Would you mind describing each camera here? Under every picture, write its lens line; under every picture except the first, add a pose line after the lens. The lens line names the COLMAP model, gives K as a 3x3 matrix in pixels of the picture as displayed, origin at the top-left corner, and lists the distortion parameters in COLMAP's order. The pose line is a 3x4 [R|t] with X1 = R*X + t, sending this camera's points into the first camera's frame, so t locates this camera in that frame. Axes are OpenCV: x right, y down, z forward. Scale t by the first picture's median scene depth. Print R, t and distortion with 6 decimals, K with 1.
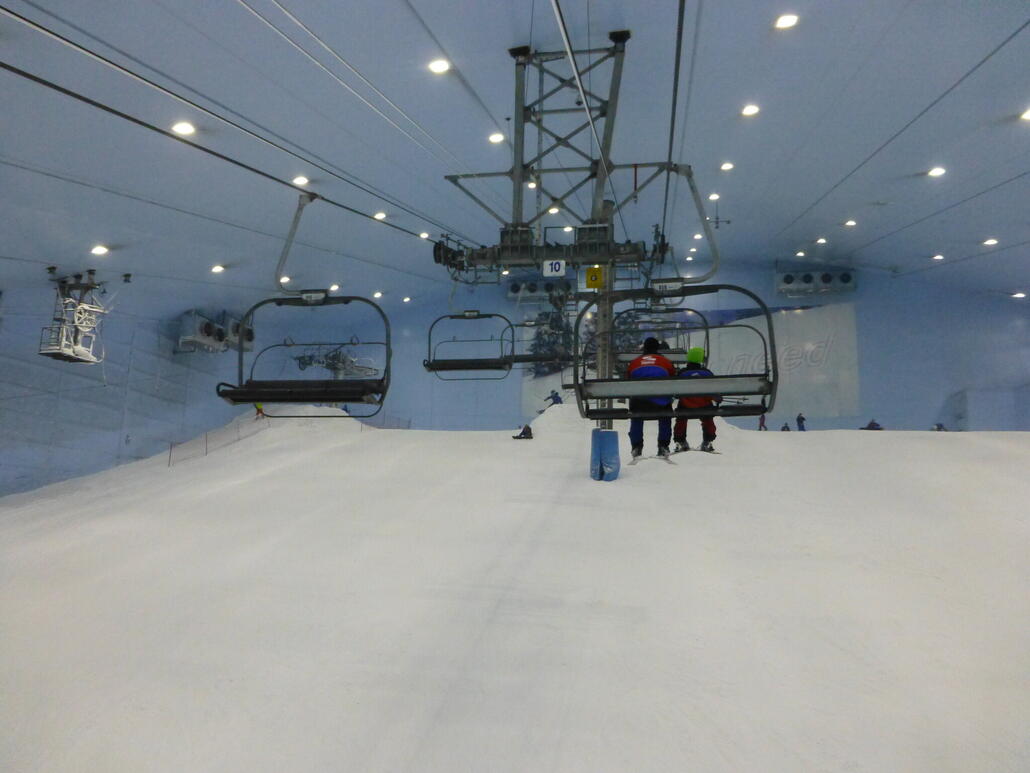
lens RADIAL K [[753.0, 0, 513.9], [0, 753.0, 378.9], [0, 0, 1]] dist [-0.044496, 0.017409]
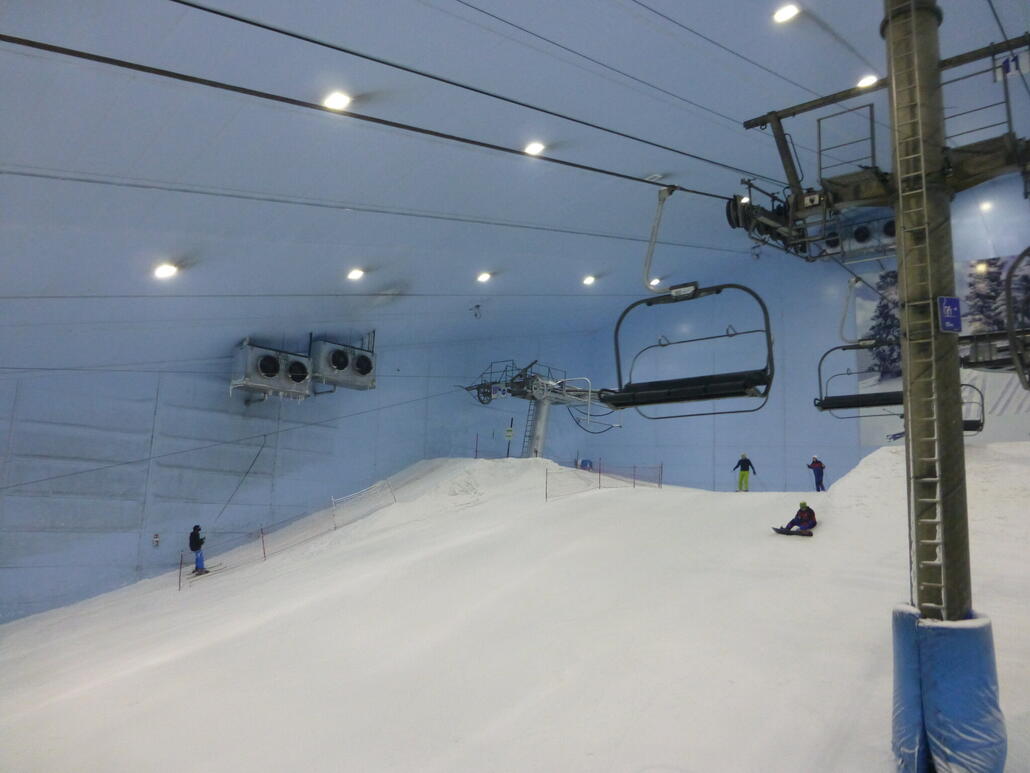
lens RADIAL K [[753.0, 0, 510.6], [0, 753.0, 383.3], [0, 0, 1]] dist [-0.044496, 0.017409]
pose [[0.869575, -0.071242, -0.488636, 0.062680], [0.077737, 0.996949, -0.007014, -0.018769], [0.487644, -0.031886, 0.872460, 0.332378]]
